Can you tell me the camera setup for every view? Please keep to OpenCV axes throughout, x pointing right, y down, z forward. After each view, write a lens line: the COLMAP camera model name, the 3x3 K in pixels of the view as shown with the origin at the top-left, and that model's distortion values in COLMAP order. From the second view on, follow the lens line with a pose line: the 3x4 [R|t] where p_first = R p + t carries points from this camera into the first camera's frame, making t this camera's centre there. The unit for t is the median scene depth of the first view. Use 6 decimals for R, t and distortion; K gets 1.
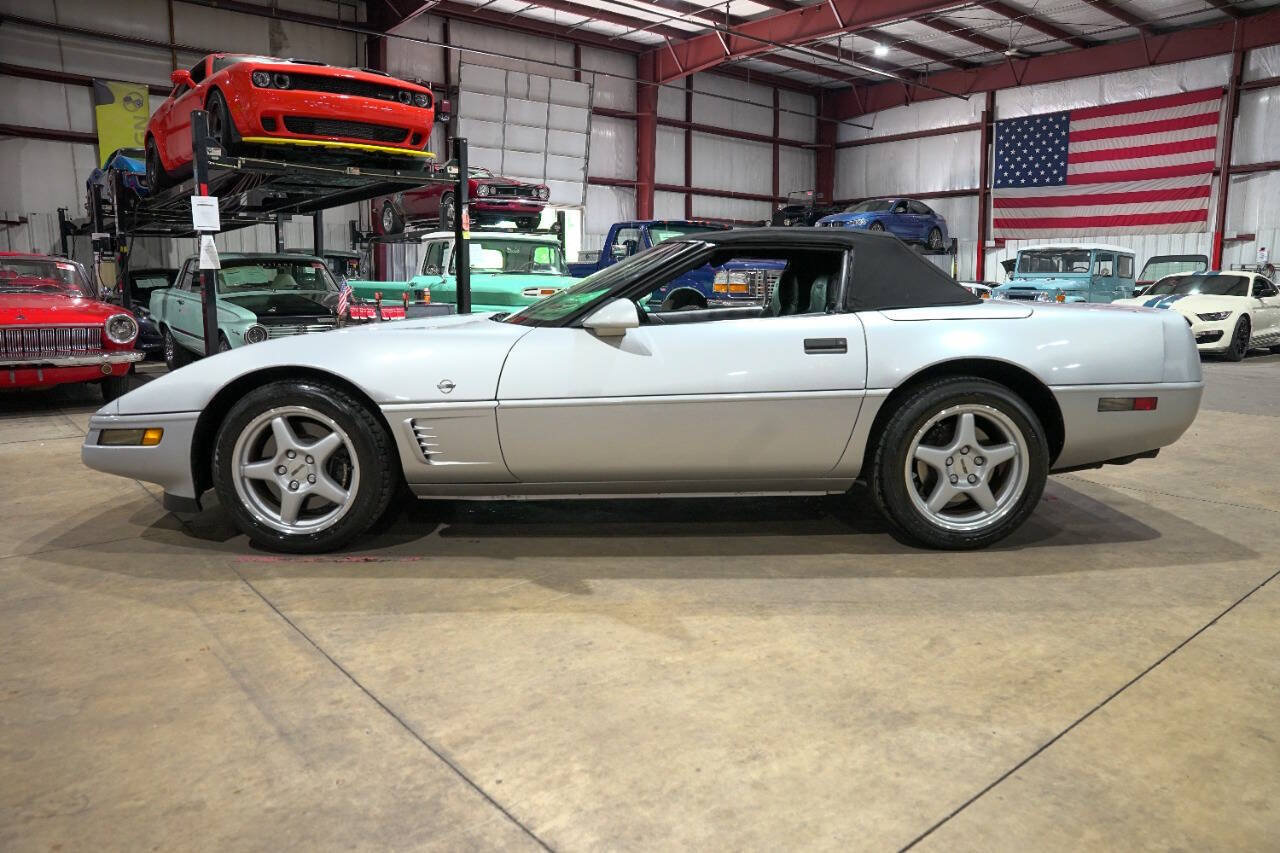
lens RADIAL K [[875.4, 0, 642.8], [0, 875.4, 428.2], [0, 0, 1]] dist [-0.138185, 0.107004]
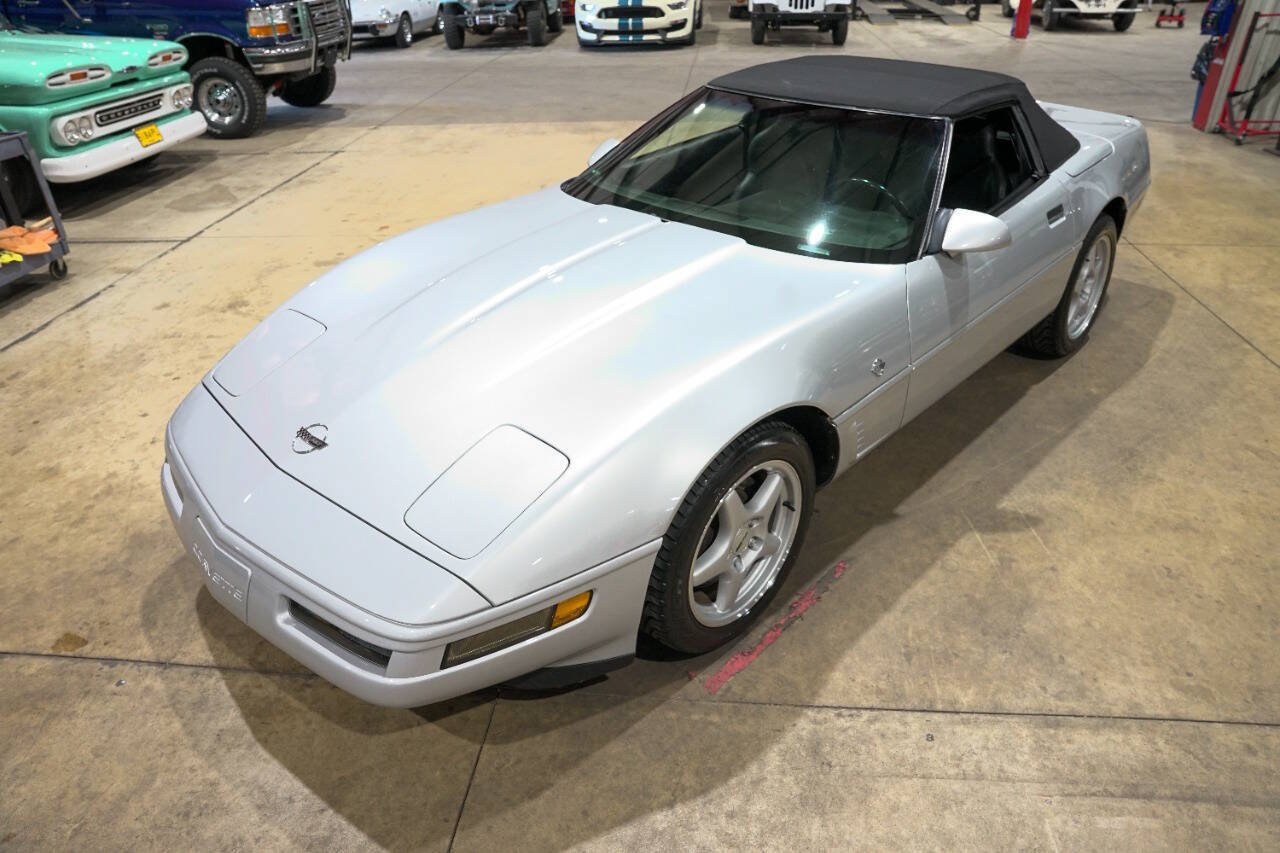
lens RADIAL K [[875.4, 0, 643.4], [0, 875.4, 428.5], [0, 0, 1]] dist [-0.138185, 0.107004]
pose [[0.708718, -0.370839, 0.600164, -0.808386], [0.130440, 0.904915, 0.405110, -0.320882], [-0.693328, -0.208823, 0.689702, 0.538874]]
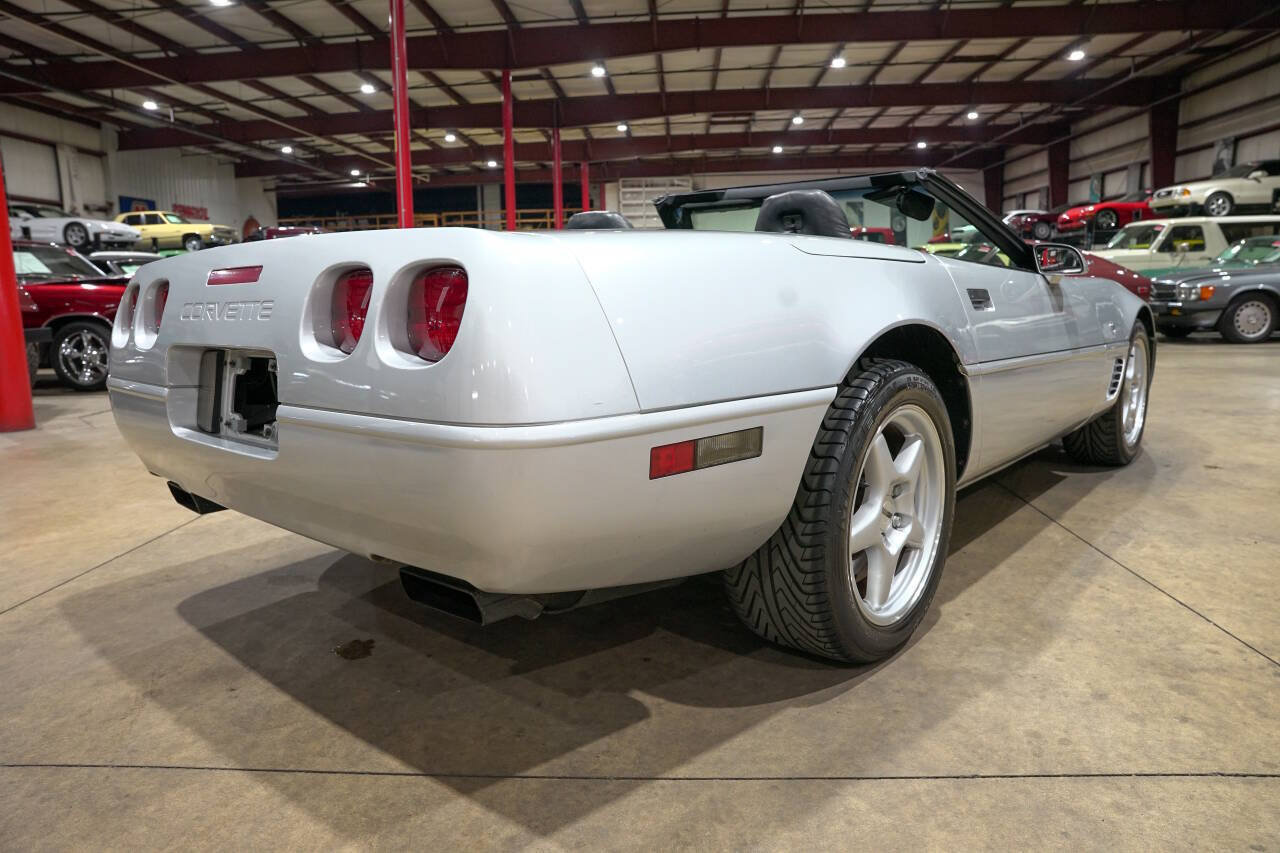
lens RADIAL K [[875.4, 0, 643.9], [0, 875.4, 425.6], [0, 0, 1]] dist [-0.138185, 0.107004]
pose [[-0.675907, 0.132670, -0.724947, 0.843242], [-0.093568, 0.960256, 0.262971, -0.222386], [0.731023, 0.245576, -0.636630, 1.682629]]
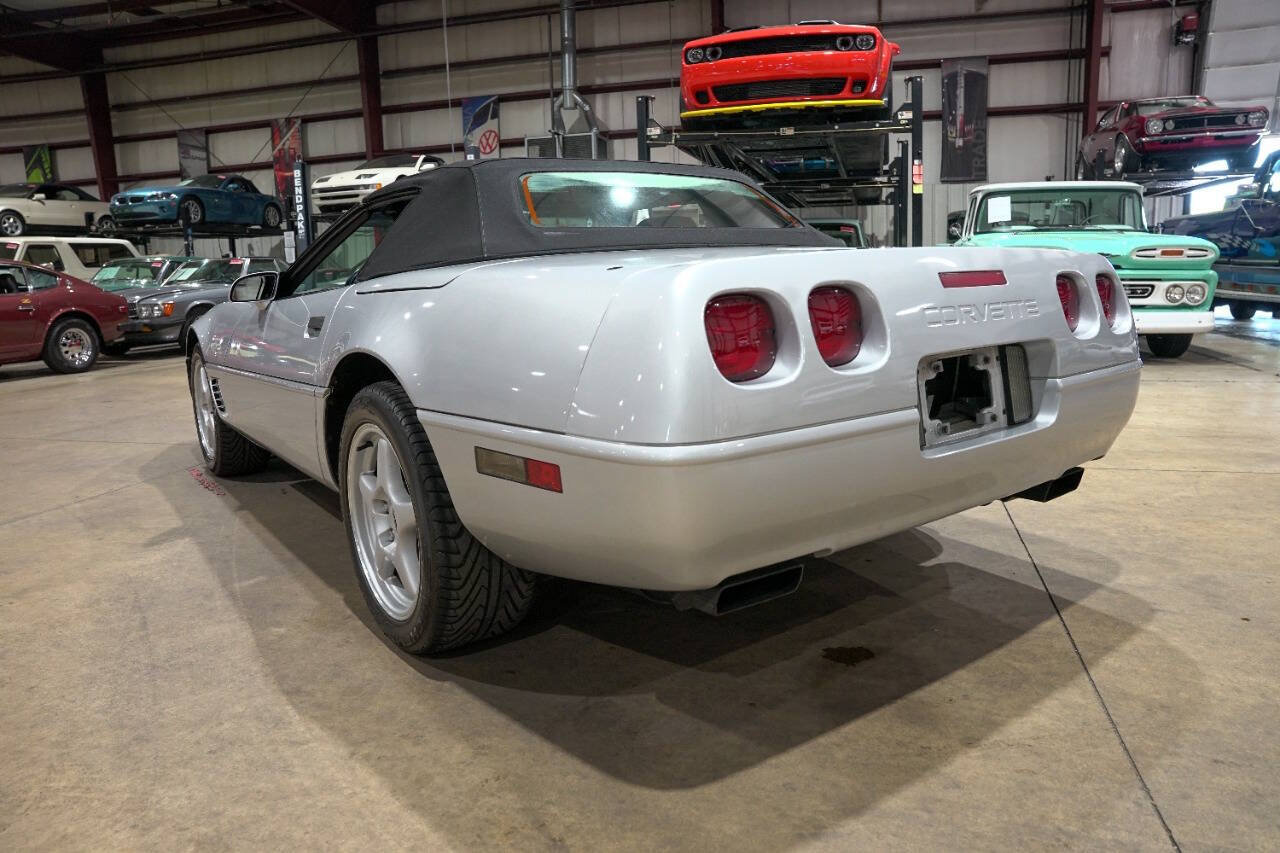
lens RADIAL K [[875.4, 0, 644.2], [0, 875.4, 428.8], [0, 0, 1]] dist [-0.138185, 0.107004]
pose [[0.575570, 0.130589, -0.807258, 0.948327], [-0.096560, 0.991114, 0.091484, -0.095577], [0.812031, 0.025293, 0.583065, 0.736786]]
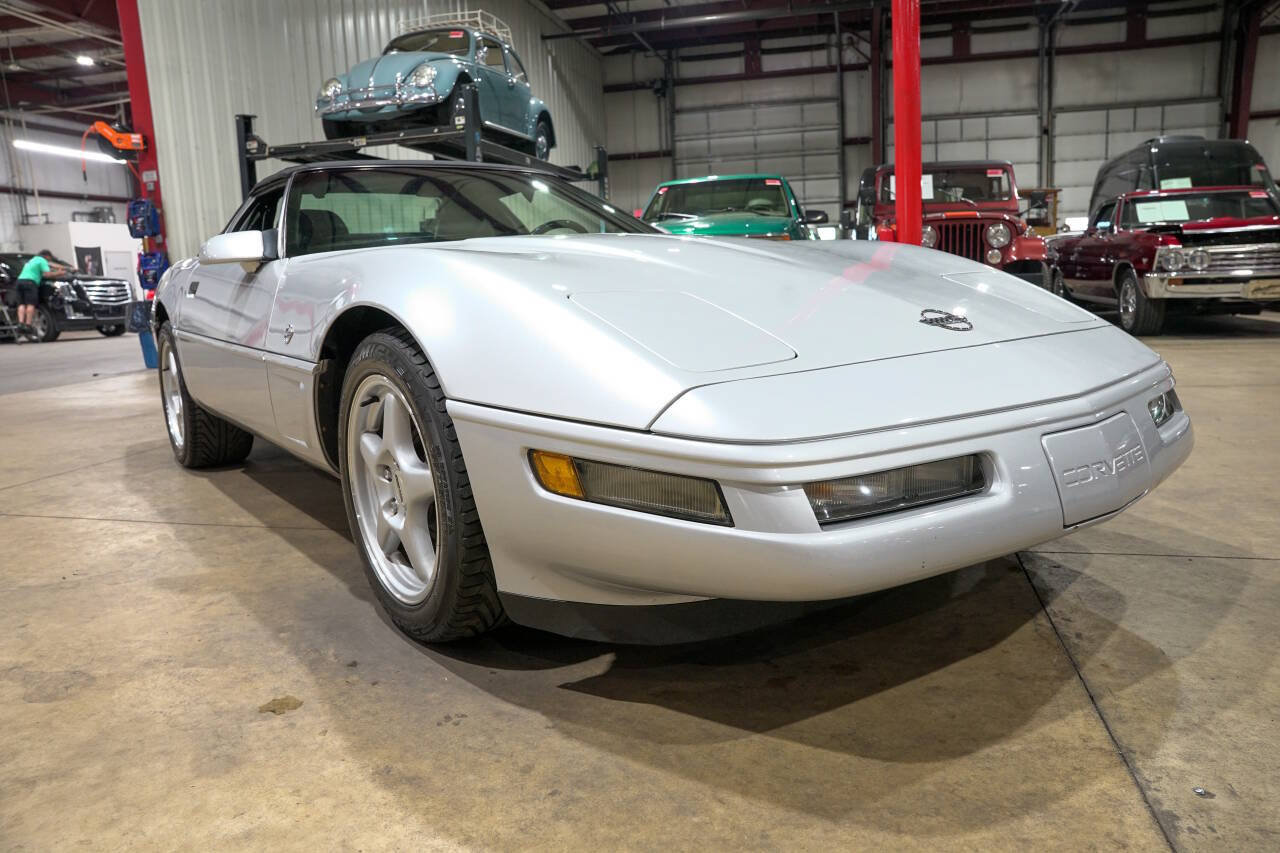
lens RADIAL K [[875.4, 0, 645.0], [0, 875.4, 423.6], [0, 0, 1]] dist [-0.138185, 0.107004]
pose [[-0.589972, -0.111274, 0.799719, -0.900045], [0.167685, 0.951978, 0.256165, -0.182529], [-0.789820, 0.285231, -0.542981, 1.590906]]
